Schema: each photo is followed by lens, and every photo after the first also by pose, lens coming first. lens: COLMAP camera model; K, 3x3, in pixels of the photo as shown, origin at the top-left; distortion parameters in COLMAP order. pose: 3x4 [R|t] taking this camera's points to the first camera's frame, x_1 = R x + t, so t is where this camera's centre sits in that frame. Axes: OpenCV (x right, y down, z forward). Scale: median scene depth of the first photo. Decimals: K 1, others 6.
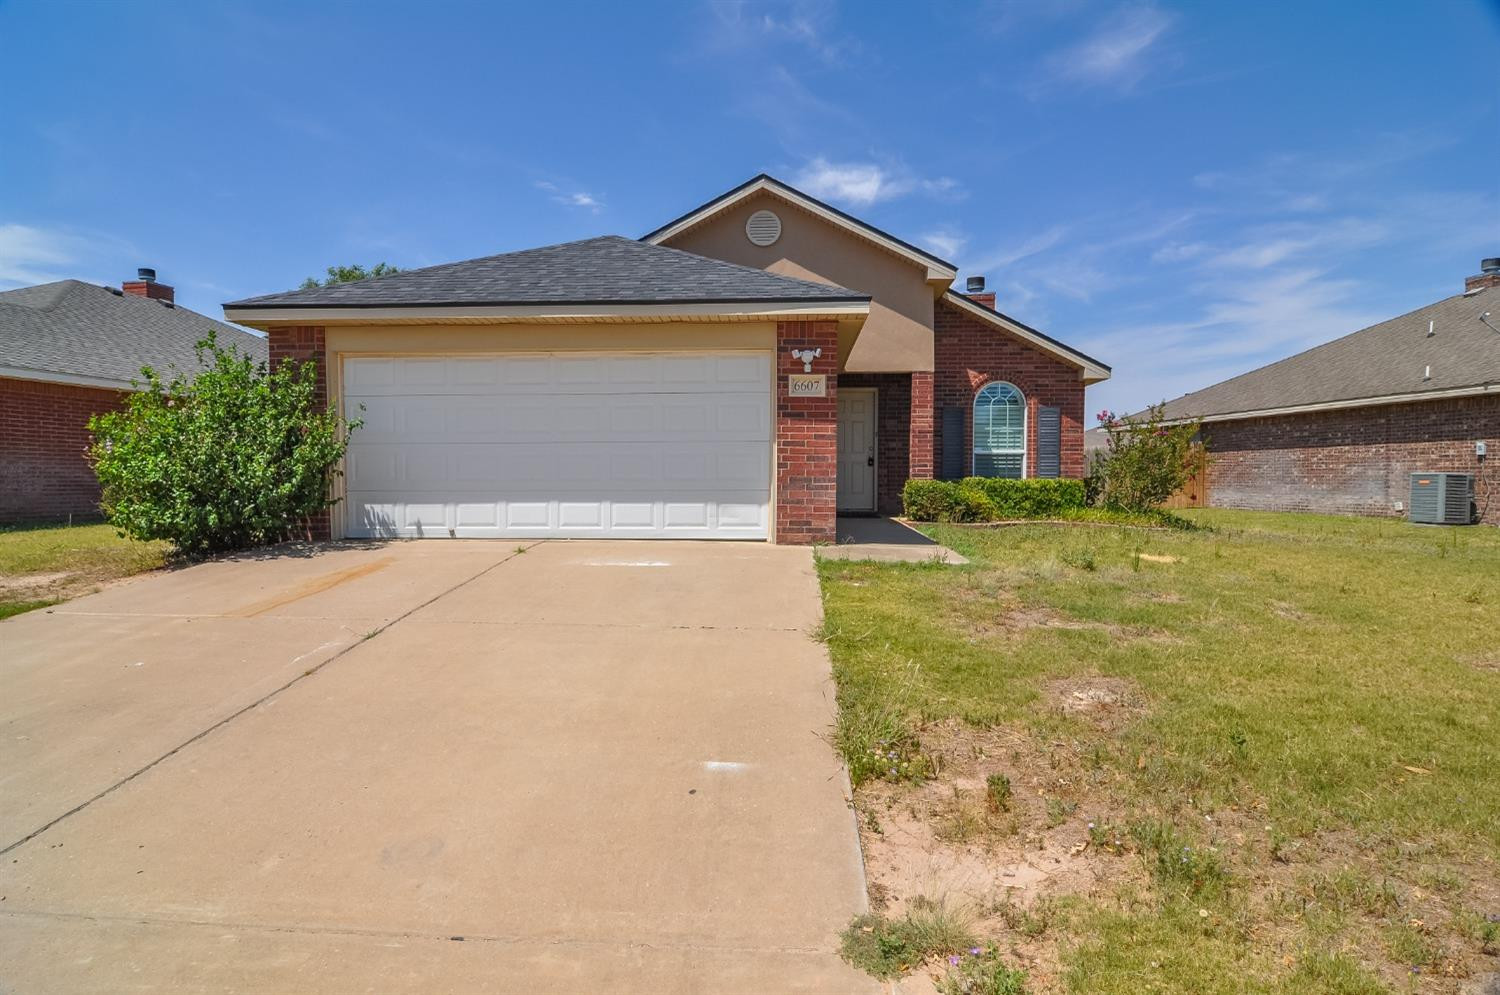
lens RADIAL K [[802.1, 0, 750.0], [0, 802.1, 497.5], [0, 0, 1]] dist [-0.015961, -0.001221]
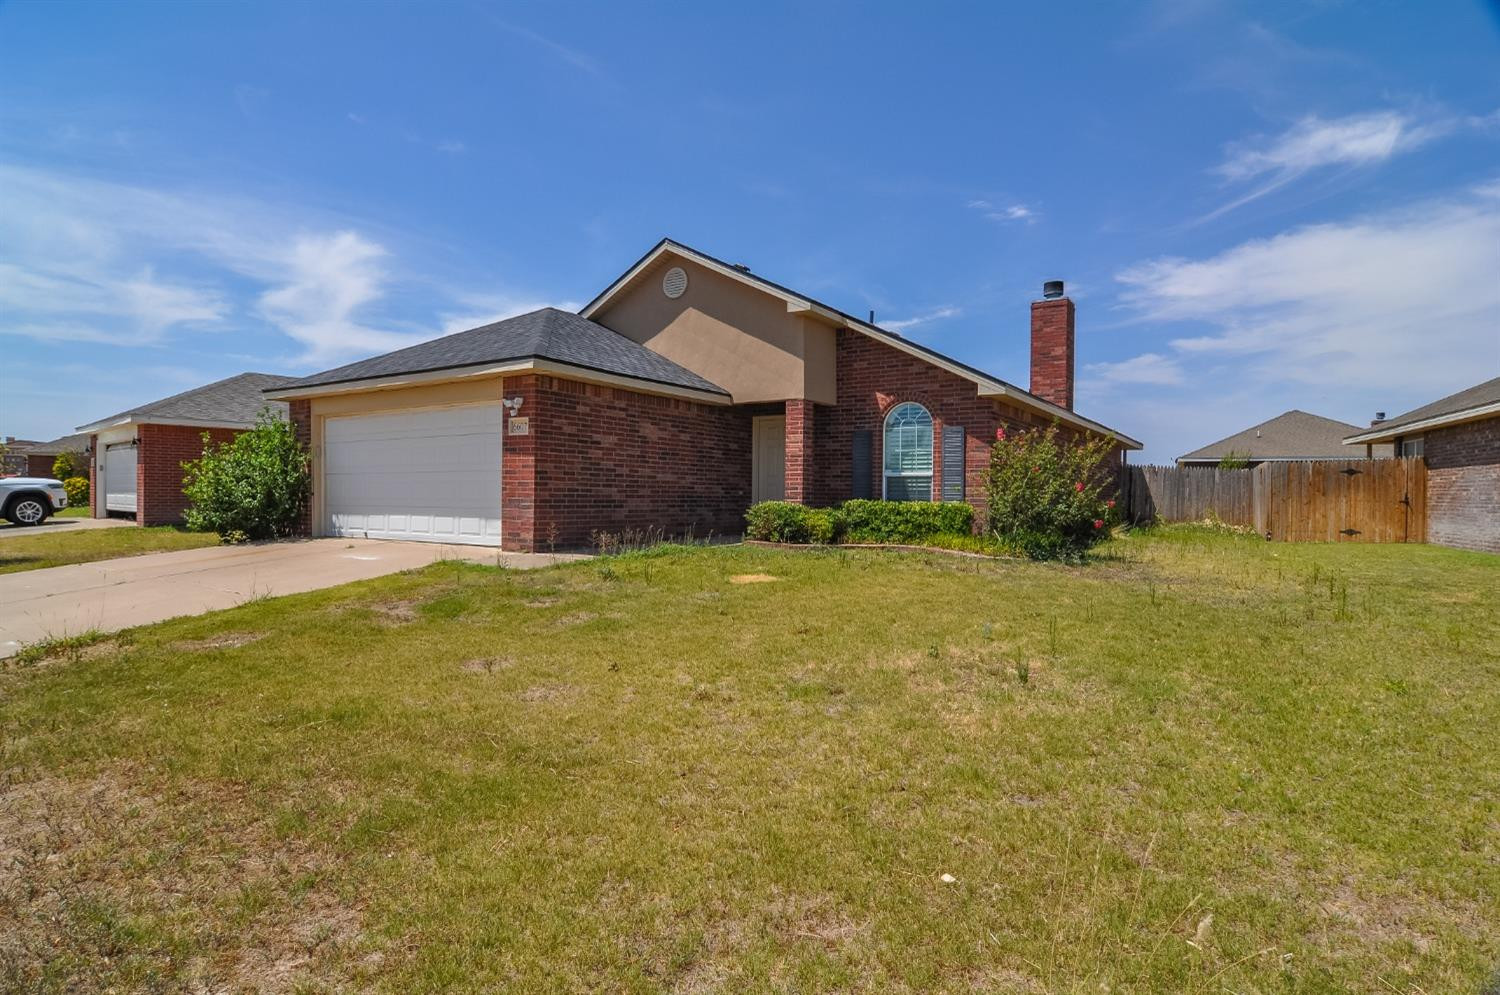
lens RADIAL K [[802.1, 0, 750.0], [0, 802.1, 497.5], [0, 0, 1]] dist [-0.015961, -0.001221]
pose [[0.867357, 0.006968, -0.497638, 0.679792], [-0.018799, 0.999647, -0.018769, -0.006845], [0.497332, 0.025635, 0.867182, 0.058243]]
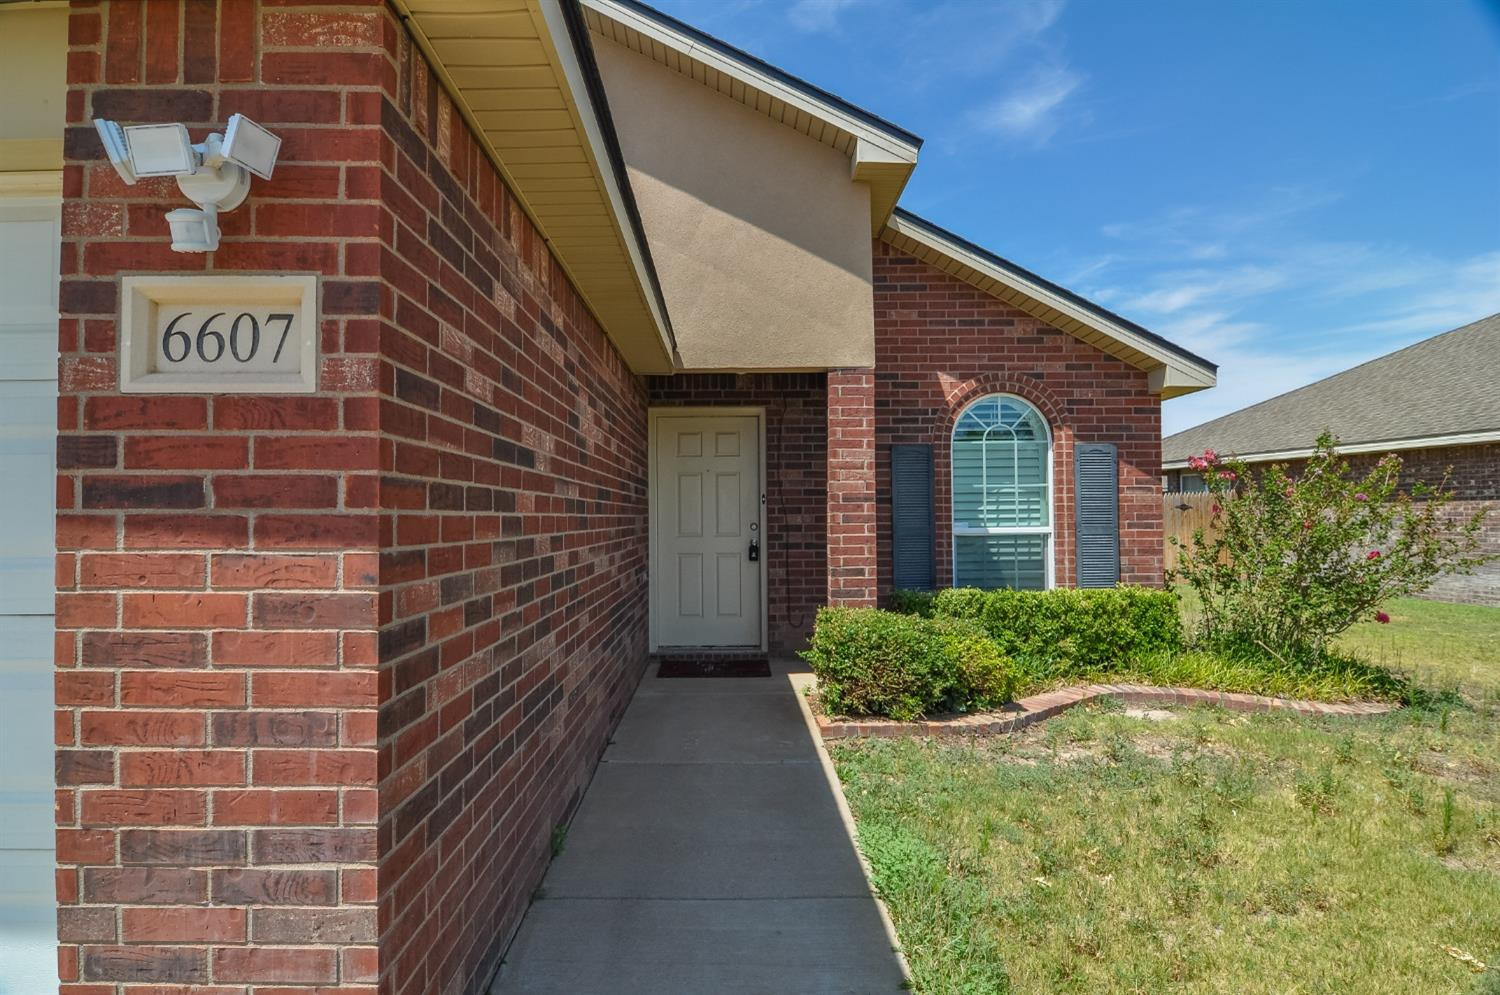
lens RADIAL K [[802.1, 0, 750.0], [0, 802.1, 497.5], [0, 0, 1]] dist [-0.015961, -0.001221]
pose [[0.996946, -0.009526, 0.077515, 0.119504], [0.013121, 0.998855, -0.046002, -0.061248], [-0.076988, 0.046879, 0.995929, 0.539531]]
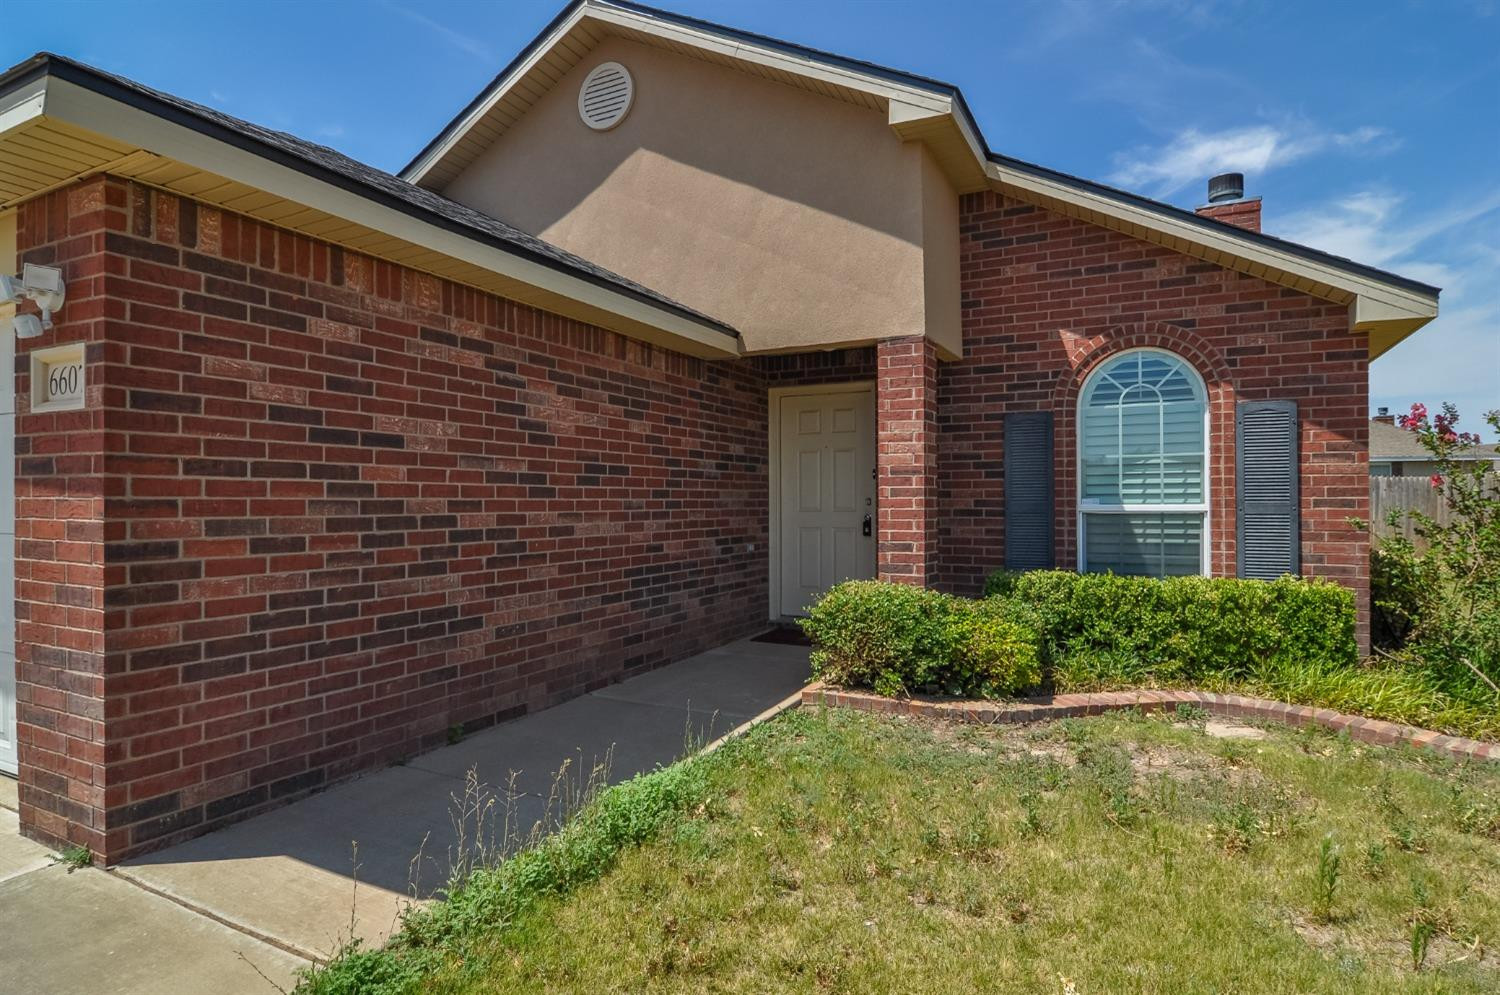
lens RADIAL K [[826.0, 0, 744.9], [0, 826.0, 499.9], [0, 0, 1]] dist [-0.018657, -0.000637]
pose [[0.914523, -0.006948, -0.404473, 0.317273], [-0.002811, 0.999719, -0.023528, -0.054260], [0.404523, 0.022654, 0.914247, 0.536371]]
